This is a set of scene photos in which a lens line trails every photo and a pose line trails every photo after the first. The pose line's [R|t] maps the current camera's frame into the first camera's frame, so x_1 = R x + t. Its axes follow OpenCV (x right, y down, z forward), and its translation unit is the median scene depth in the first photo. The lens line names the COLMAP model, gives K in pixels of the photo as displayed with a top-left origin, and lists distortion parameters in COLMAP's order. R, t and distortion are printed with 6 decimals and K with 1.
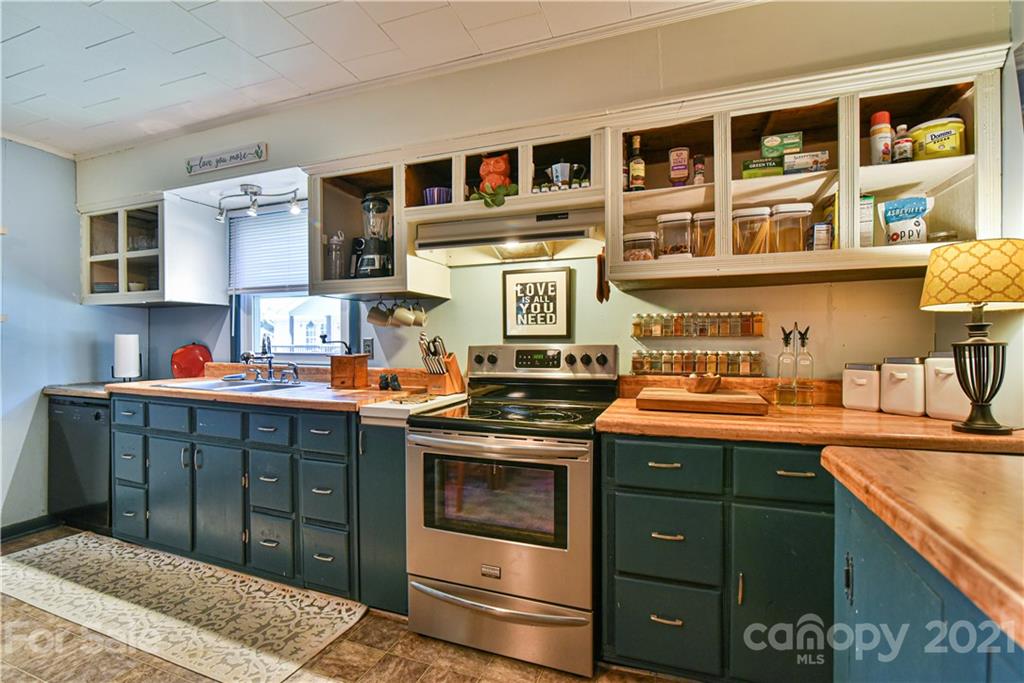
lens RADIAL K [[474.3, 0, 511.0], [0, 474.3, 345.6], [0, 0, 1]] dist [-0.014367, 0.000801]
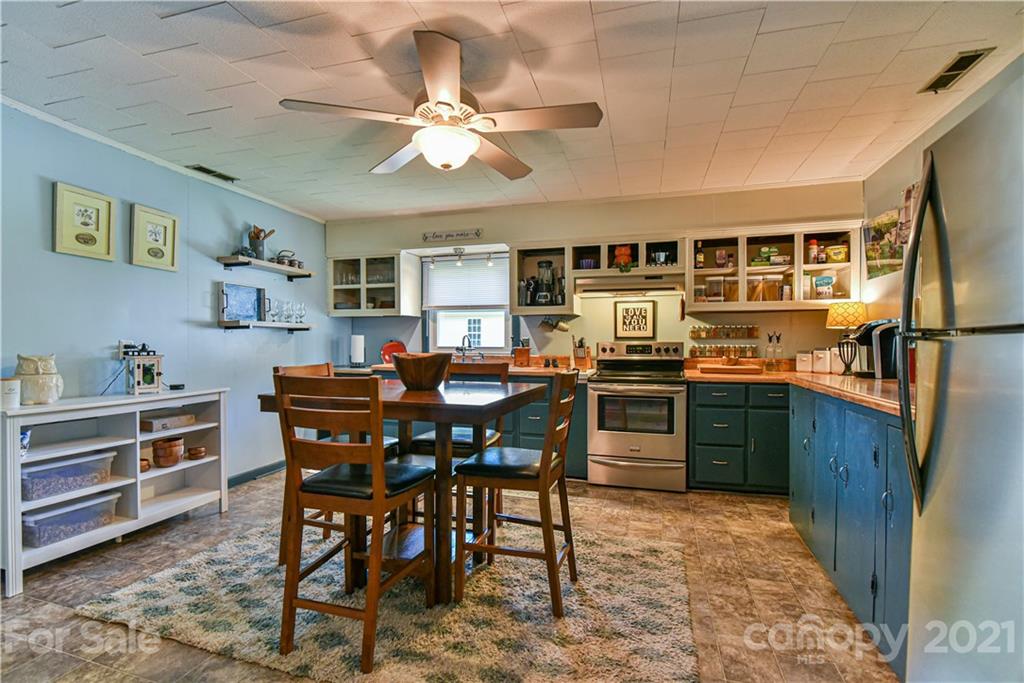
lens RADIAL K [[469.6, 0, 507.1], [0, 469.6, 344.8], [0, 0, 1]] dist [0.000767, 0.000040]
pose [[0.999073, -0.000597, 0.043034, -0.608634], [0.000306, 0.999977, 0.006774, -0.004273], [-0.043037, -0.006754, 0.999051, -0.934482]]
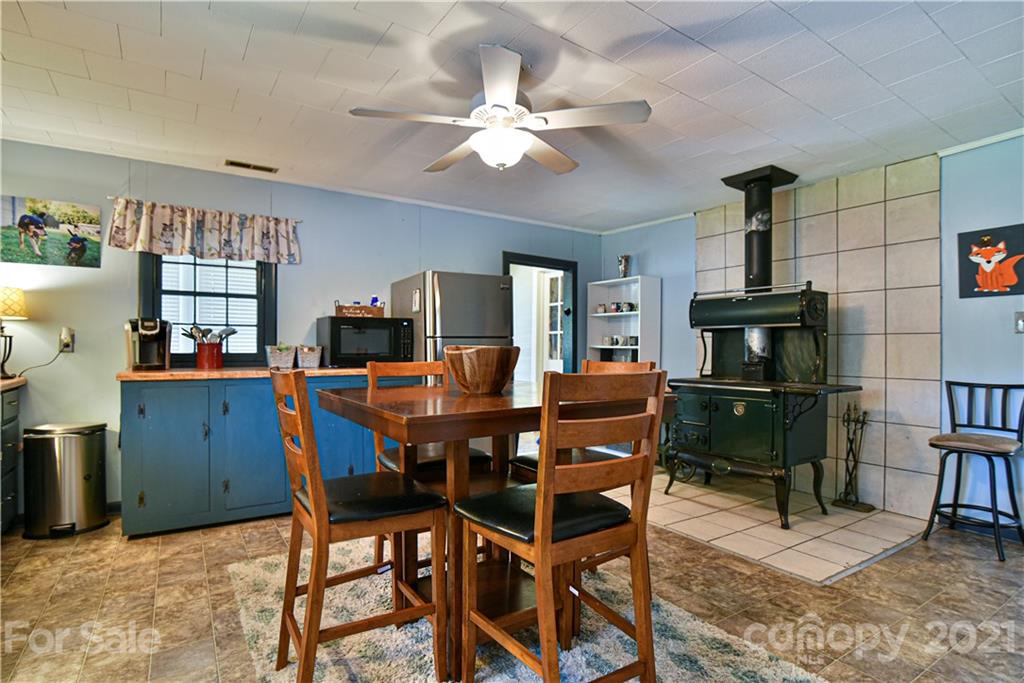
lens RADIAL K [[536.6, 0, 517.5], [0, 536.6, 346.6], [0, 0, 1]] dist [0.000701, 0.000438]
pose [[-0.795967, -0.002487, 0.605335, -1.423680], [-0.004310, 0.999989, -0.001559, 0.023659], [-0.605325, -0.003850, -0.795969, 0.964314]]
